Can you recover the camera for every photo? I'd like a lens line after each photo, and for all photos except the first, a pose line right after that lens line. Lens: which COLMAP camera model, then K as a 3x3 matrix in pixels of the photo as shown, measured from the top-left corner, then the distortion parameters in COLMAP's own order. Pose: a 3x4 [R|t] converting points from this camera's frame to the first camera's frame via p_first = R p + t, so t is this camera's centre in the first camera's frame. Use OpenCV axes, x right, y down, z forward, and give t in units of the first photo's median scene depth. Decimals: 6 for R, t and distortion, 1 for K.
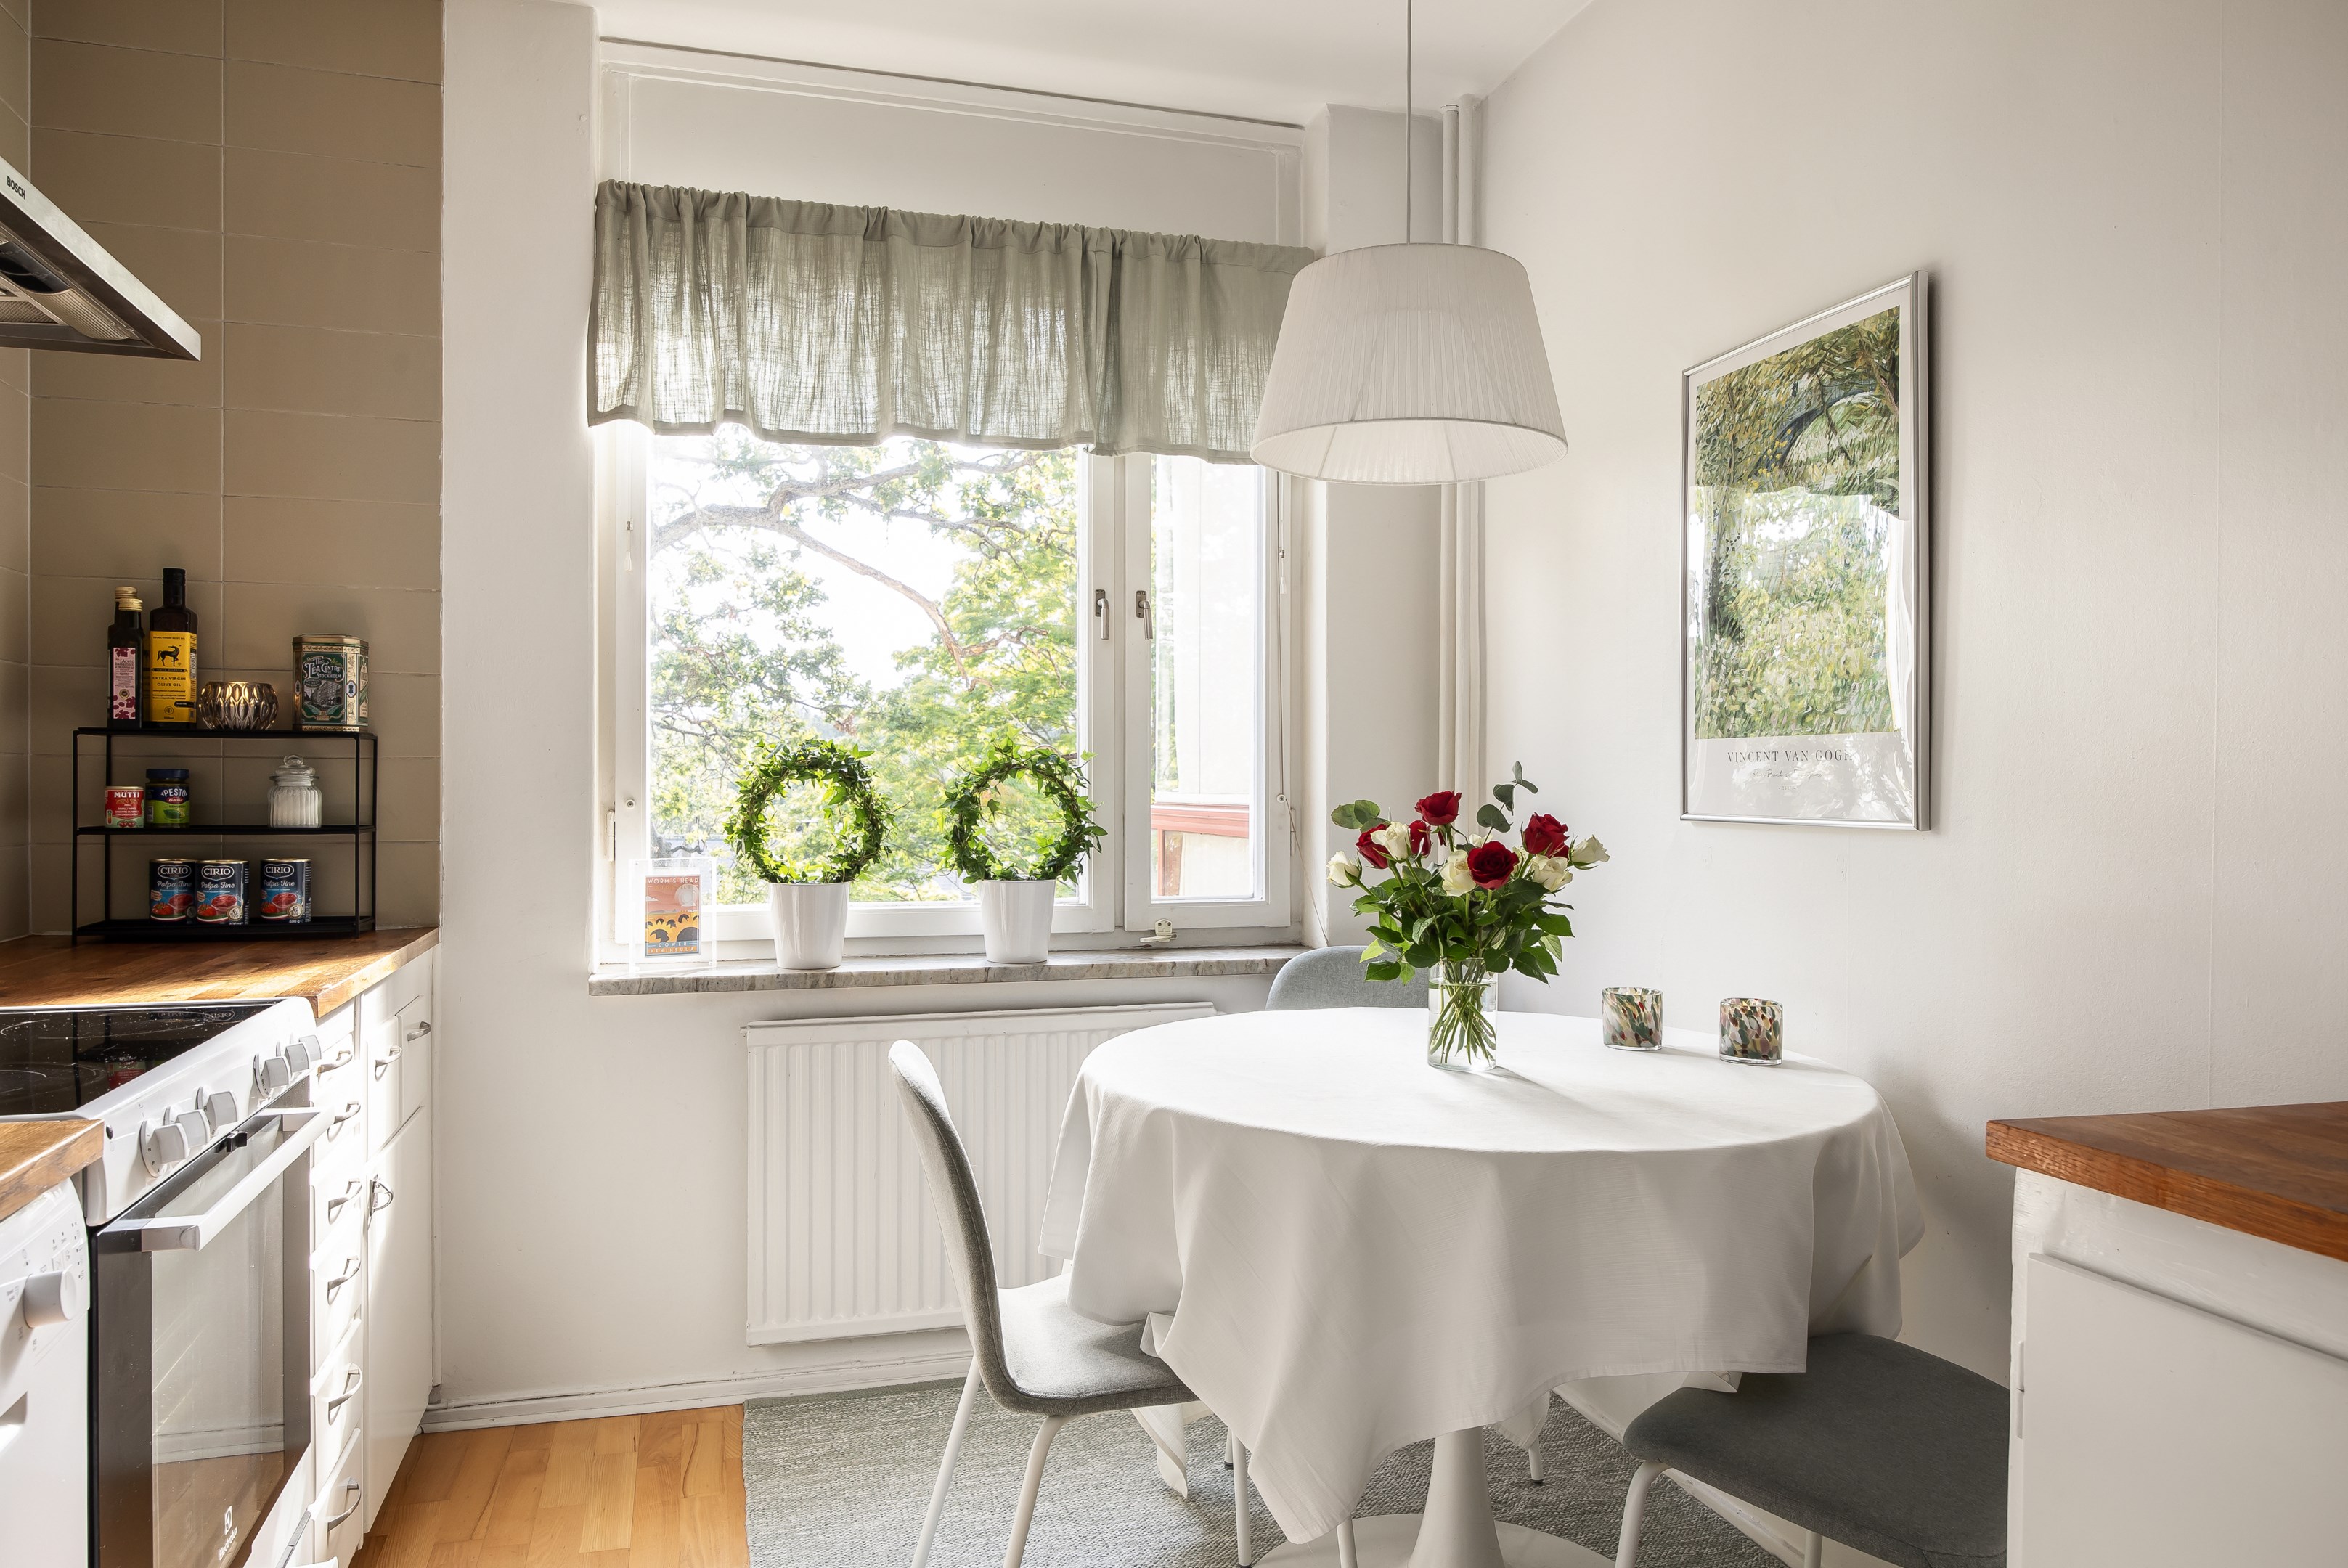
lens RADIAL K [[1584.2, 0, 1156.9], [0, 1584.2, 793.7], [0, 0, 1]] dist [-0.003443, 0.003711]
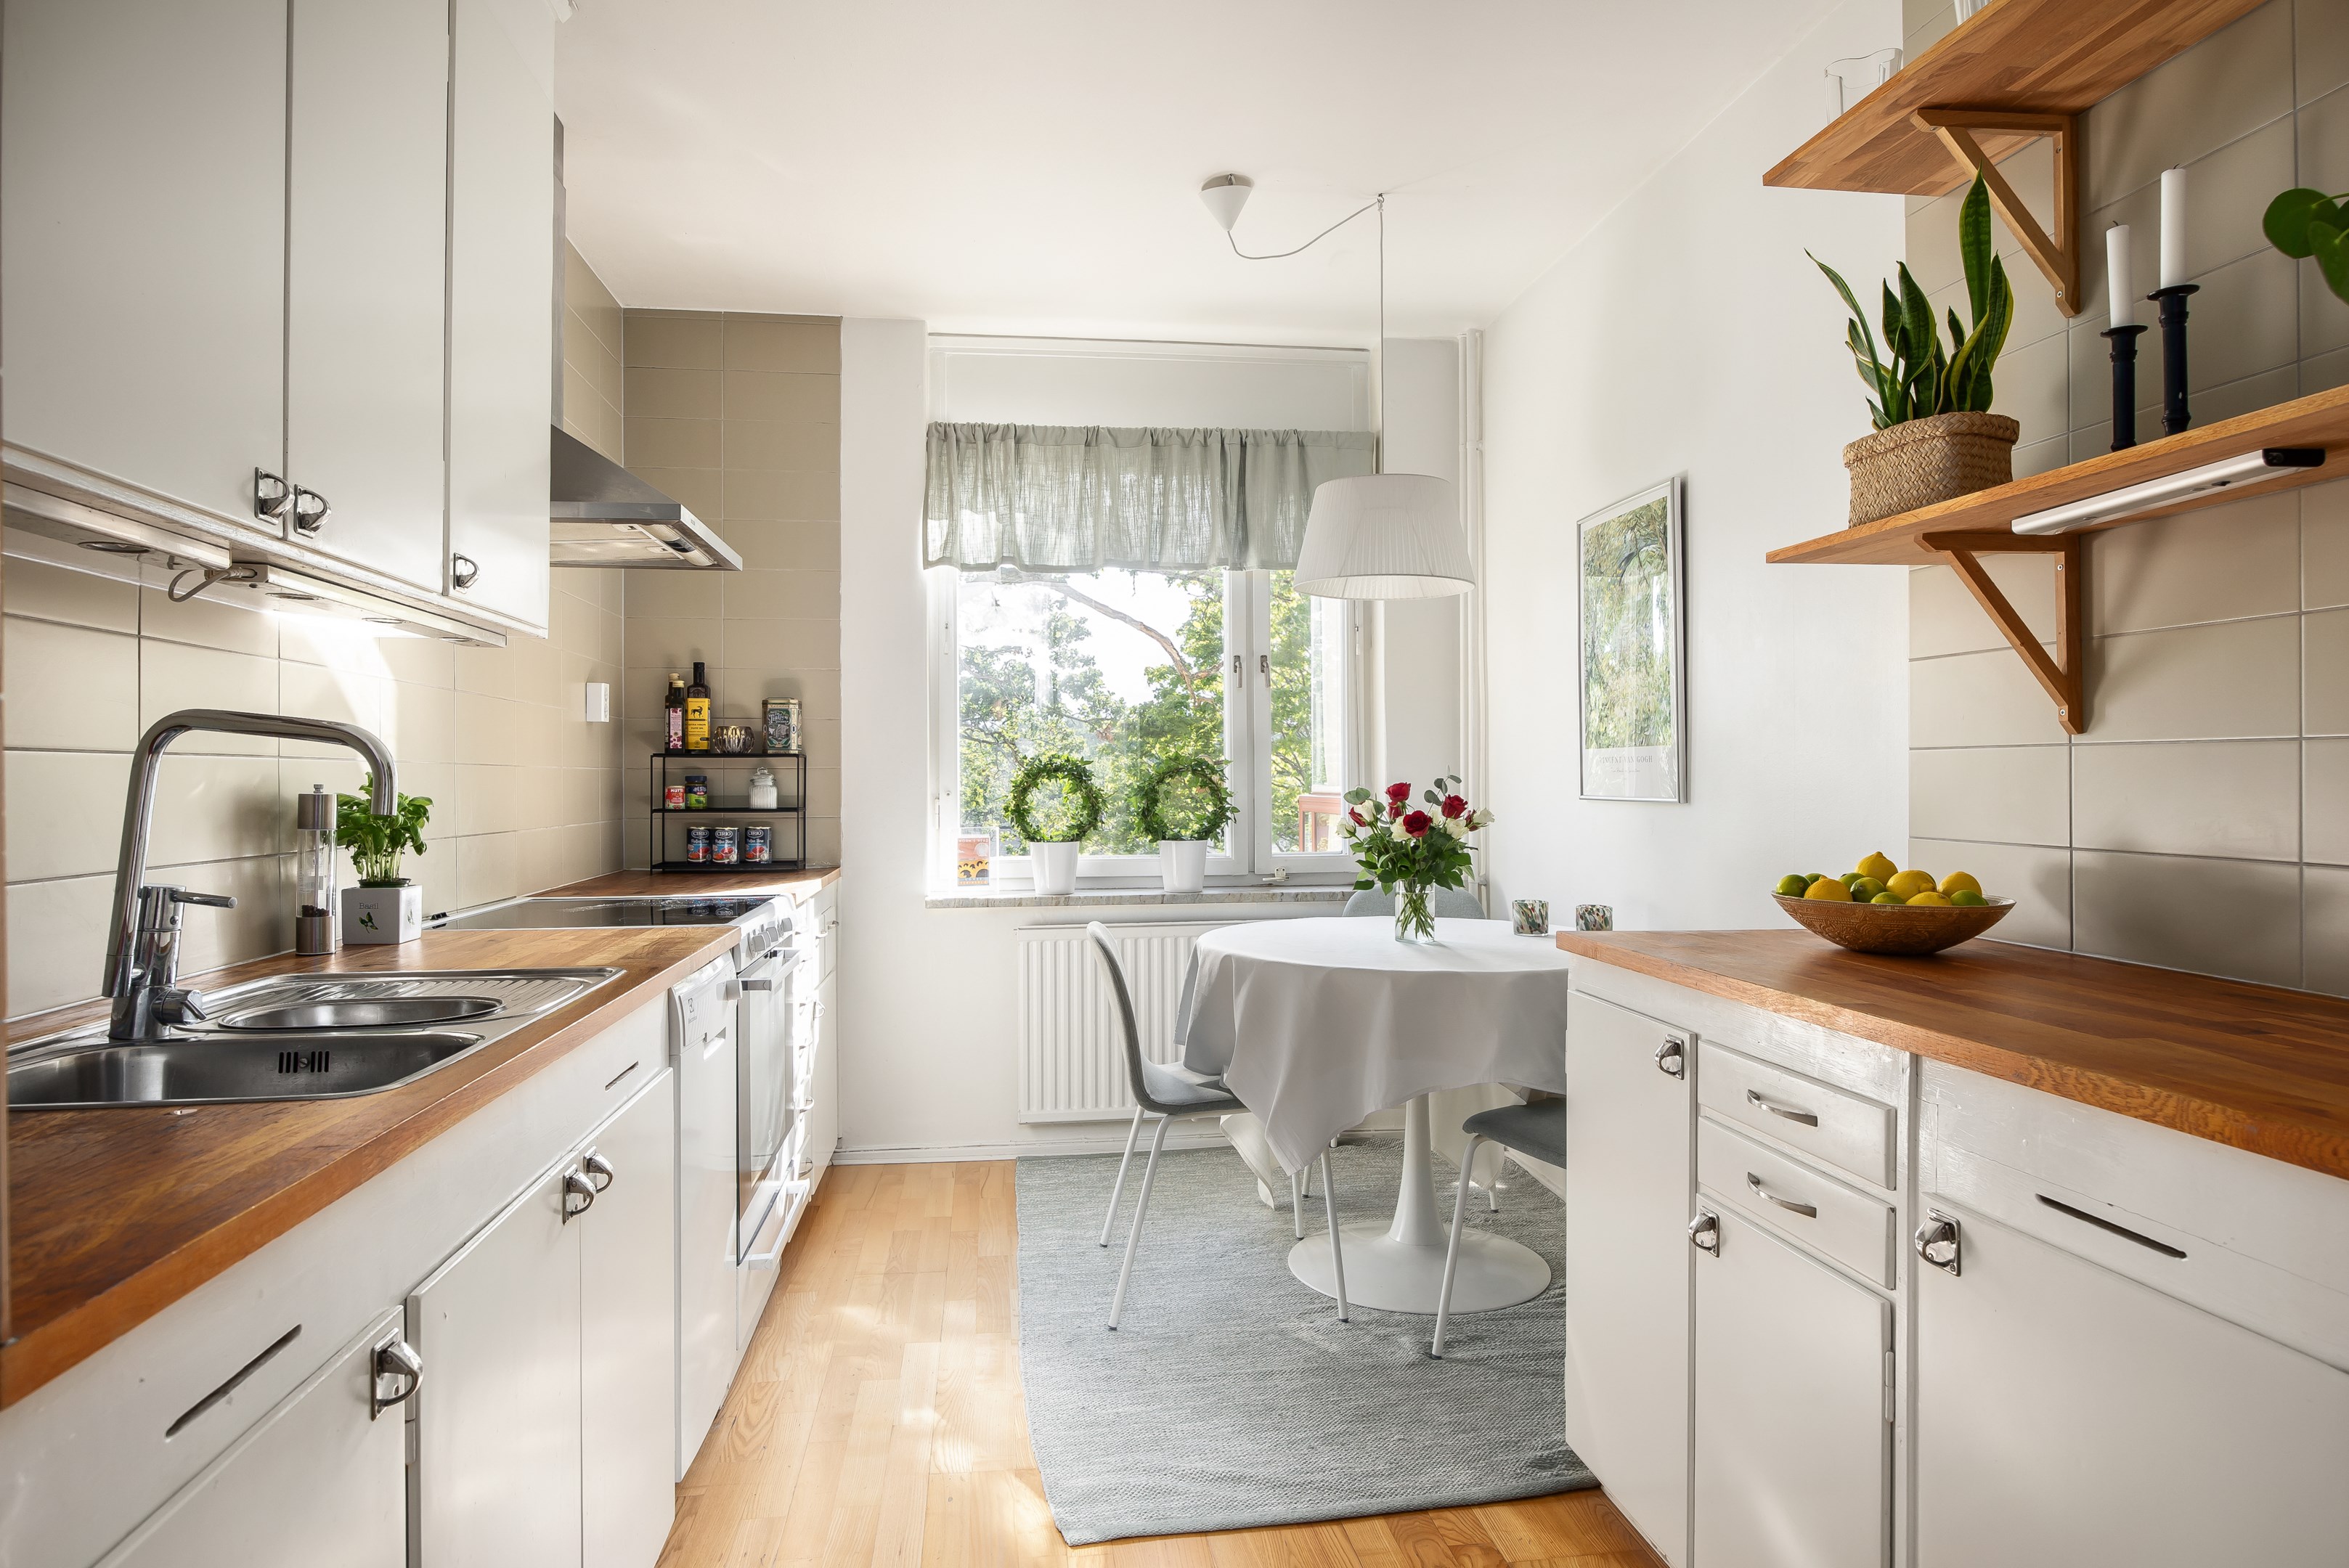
lens RADIAL K [[1354.4, 0, 1173.2], [0, 1354.4, 762.8], [0, 0, 1]] dist [0.000430, -0.000012]
pose [[0.988866, -0.010363, -0.148449, 0.113021], [0.007620, 0.999790, -0.019033, 0.002353], [0.148615, 0.017690, 0.988737, -0.373624]]
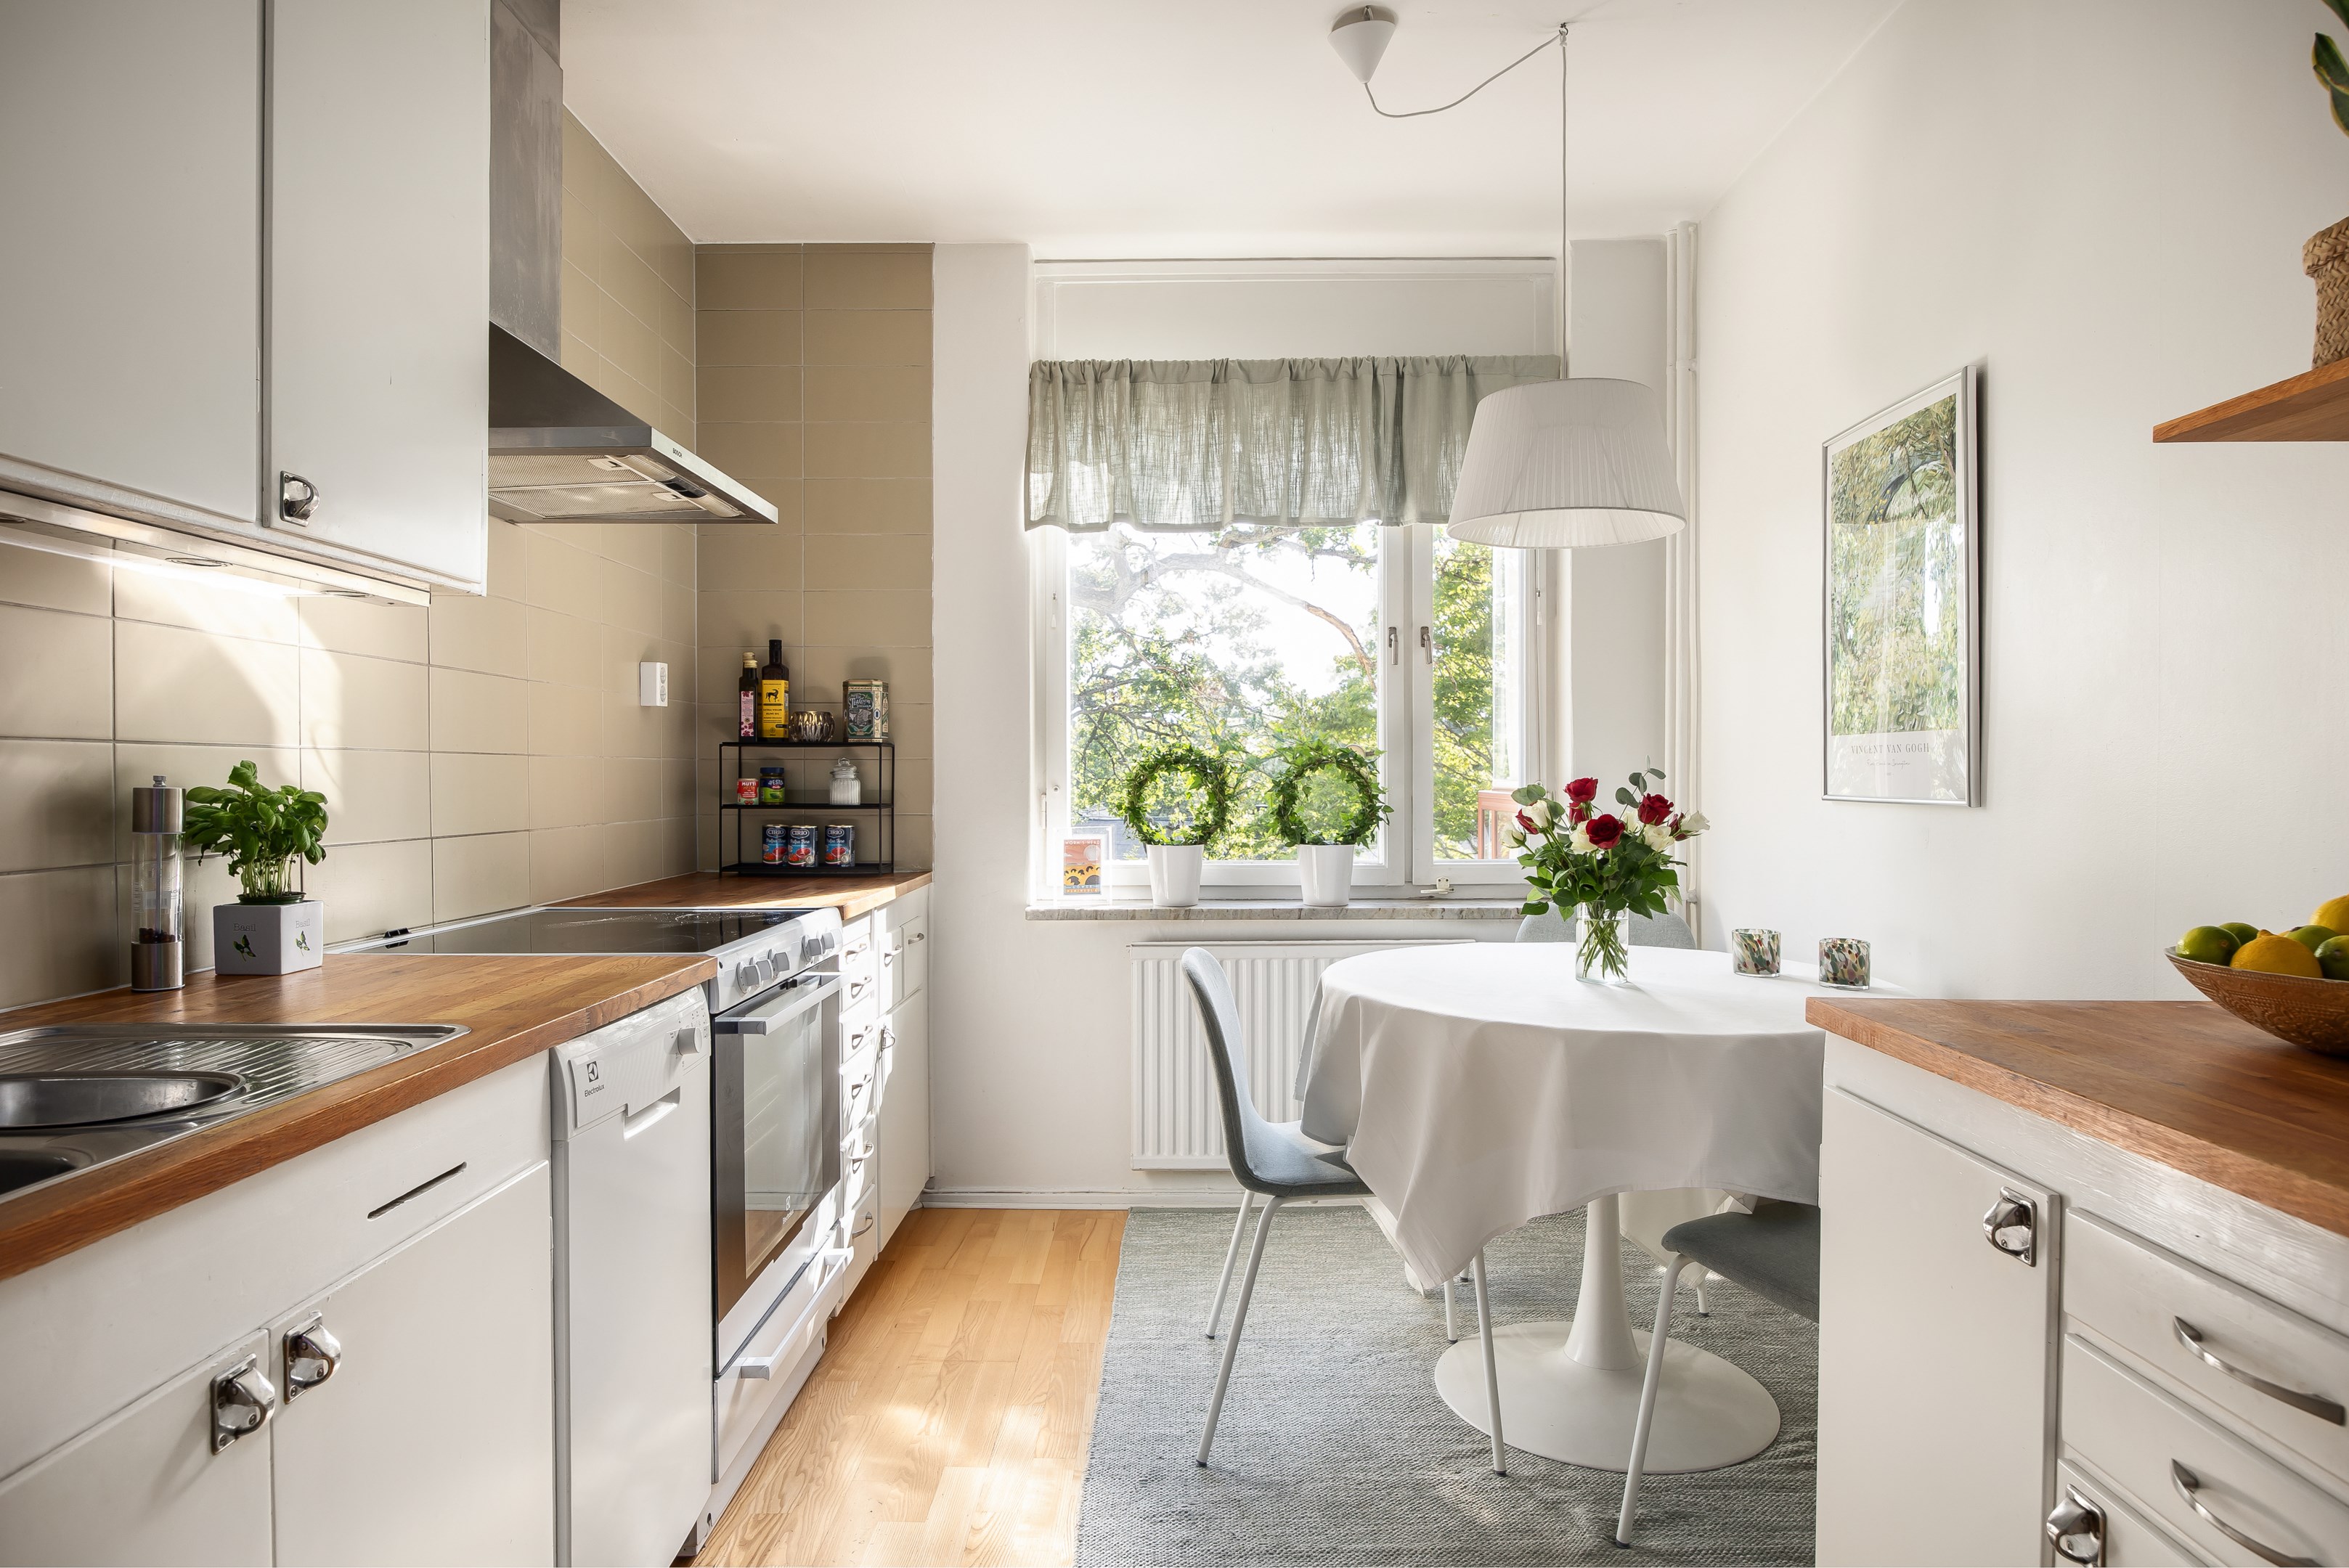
lens RADIAL K [[1351.7, 0, 1174.5], [0, 1351.7, 784.0], [0, 0, 1]] dist [-0.005432, -0.000484]
pose [[0.958224, -0.003253, -0.286001, 0.127979], [0.003565, 0.999993, 0.000569, 0.001370], [0.285997, -0.001565, 0.958229, -0.154856]]
